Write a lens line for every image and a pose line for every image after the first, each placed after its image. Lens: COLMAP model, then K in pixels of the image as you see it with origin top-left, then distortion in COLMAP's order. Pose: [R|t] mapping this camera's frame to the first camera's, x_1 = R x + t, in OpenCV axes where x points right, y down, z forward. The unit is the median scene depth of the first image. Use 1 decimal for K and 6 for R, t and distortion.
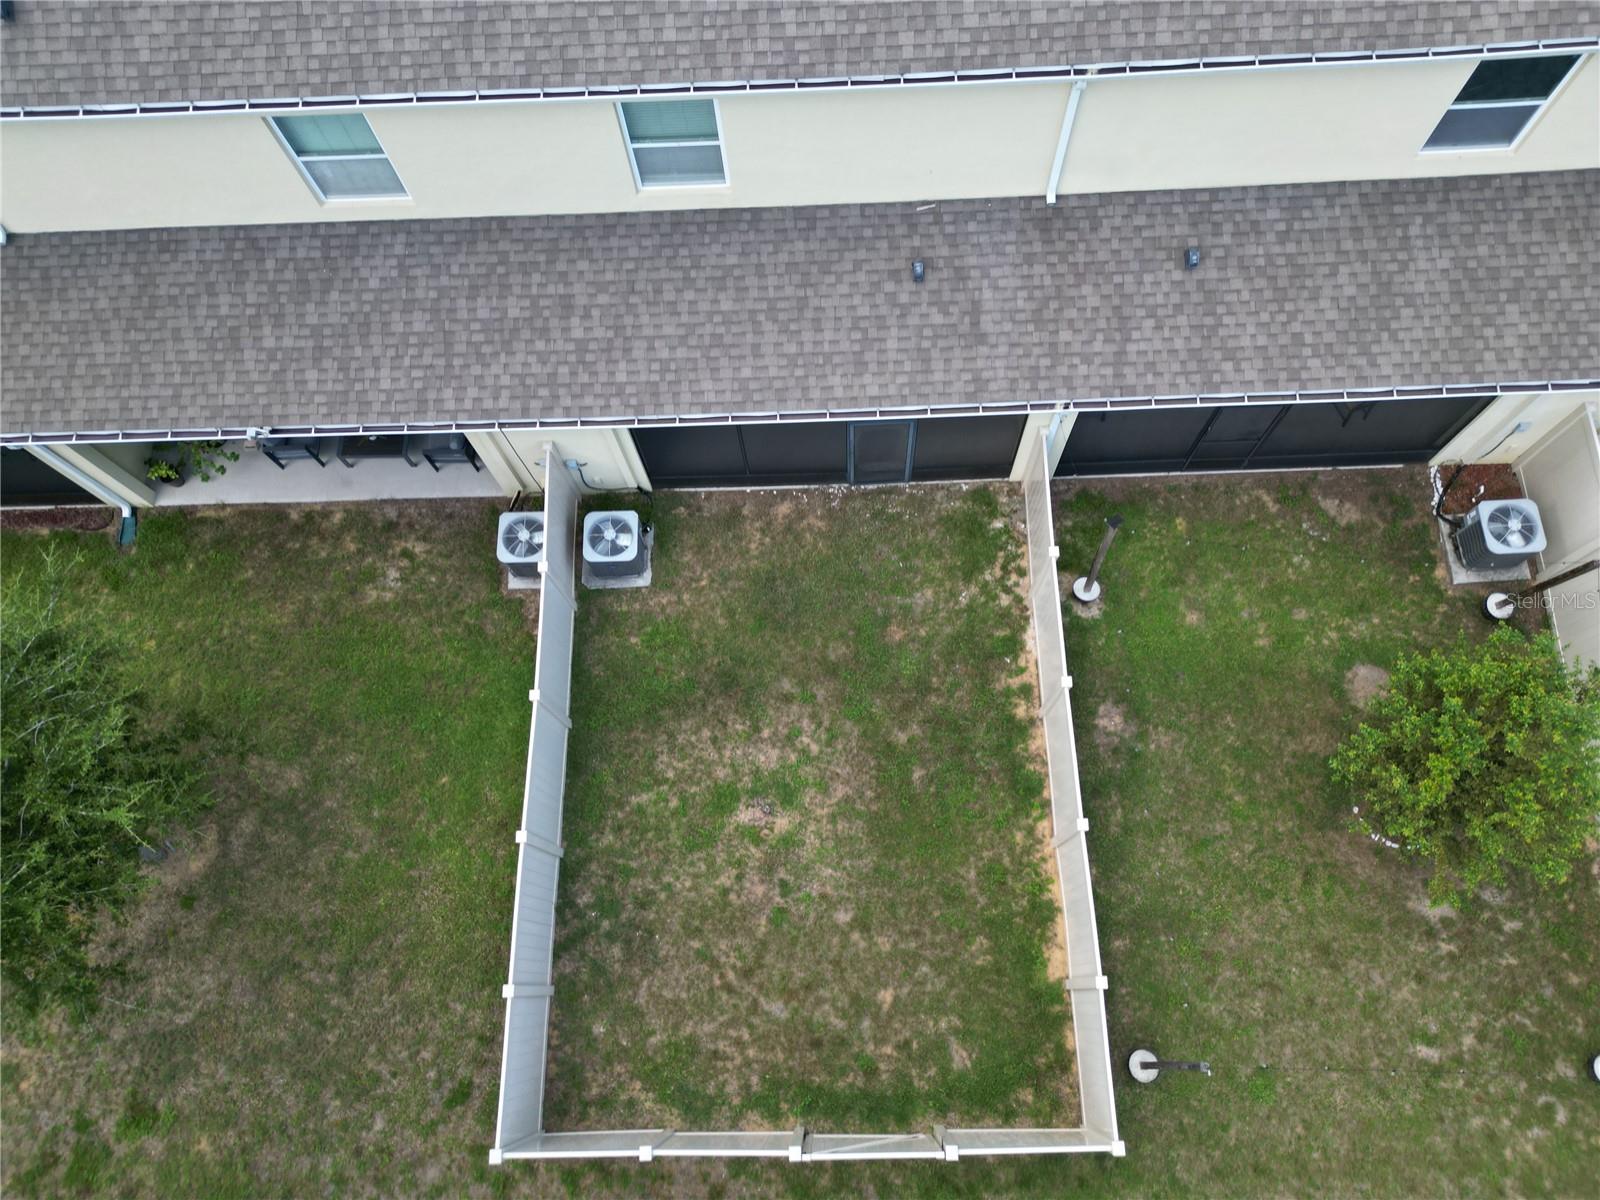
lens RADIAL K [[1083.8, 0, 800.0], [0, 1083.8, 600.0], [0, 0, 1]] dist [0.003187, 0.000944]
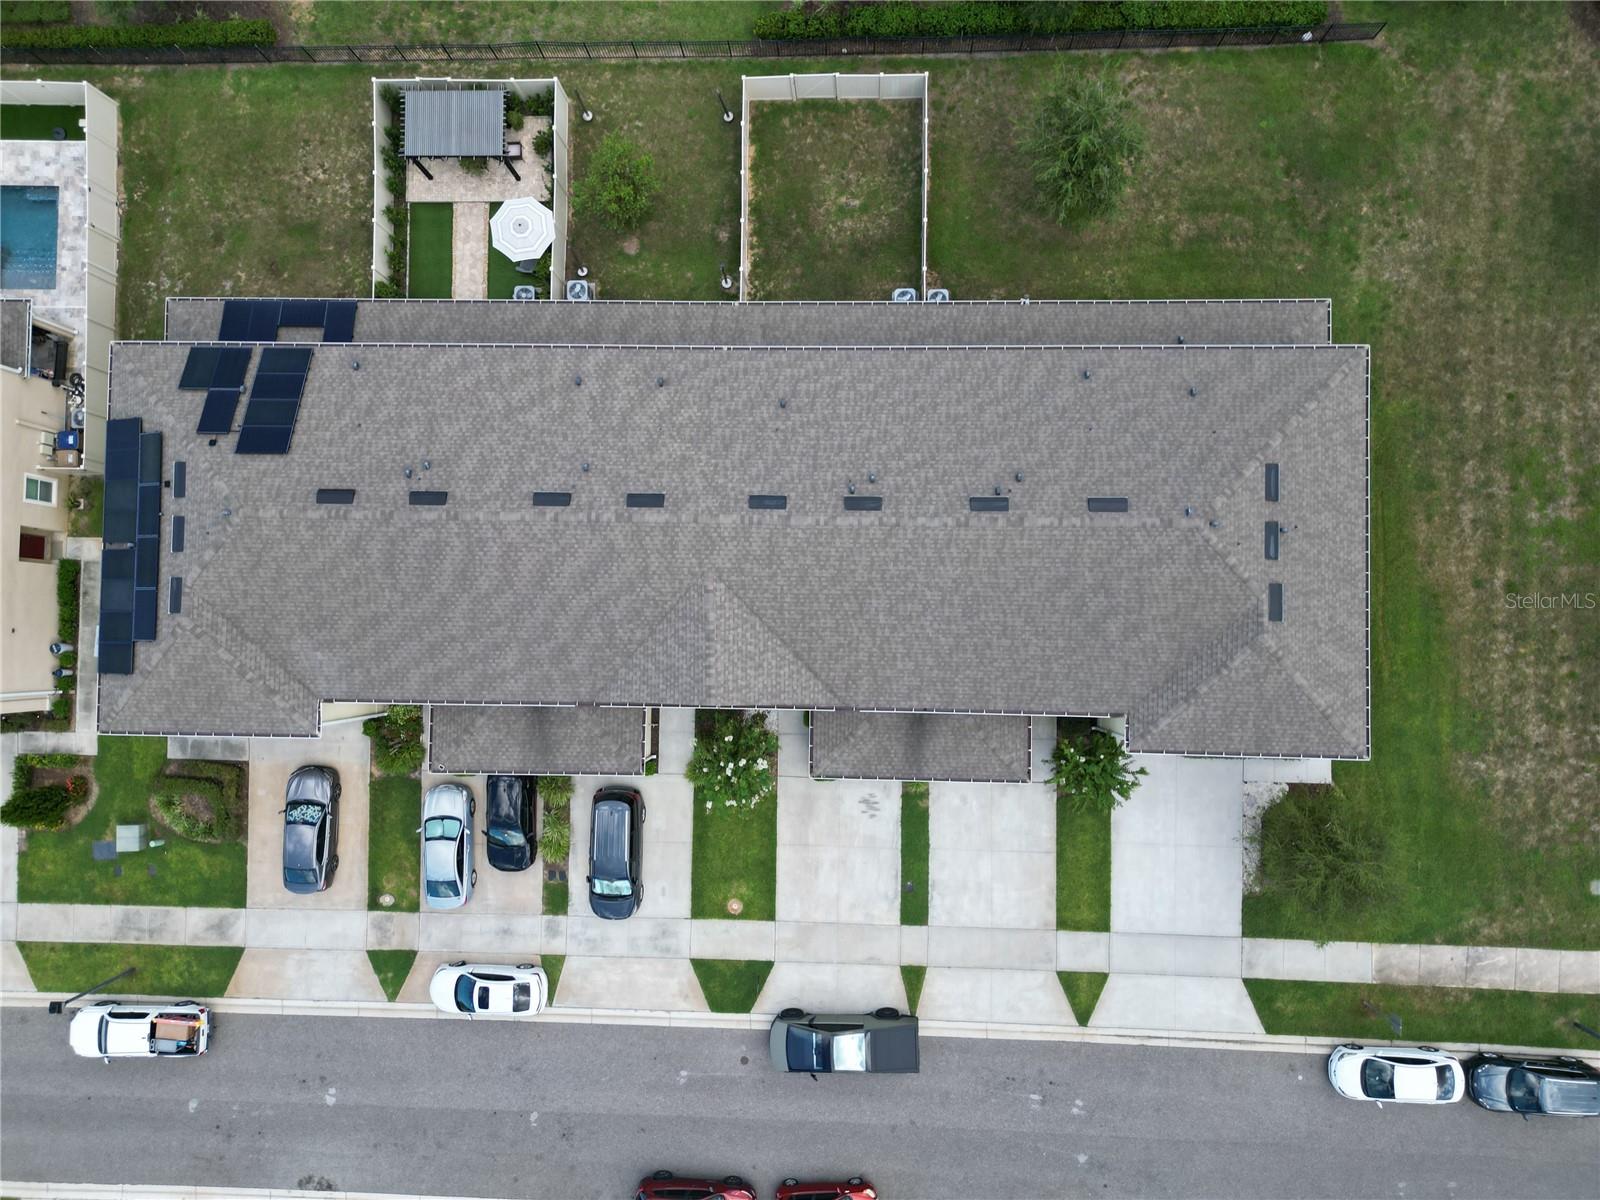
lens RADIAL K [[1083.8, 0, 800.0], [0, 1083.8, 600.0], [0, 0, 1]] dist [0.003187, 0.000944]
pose [[-0.994220, -0.023512, 0.104760, -0.222806], [0.061021, -0.926559, 0.371167, -1.793411], [0.088339, 0.375414, 0.922638, -1.201482]]
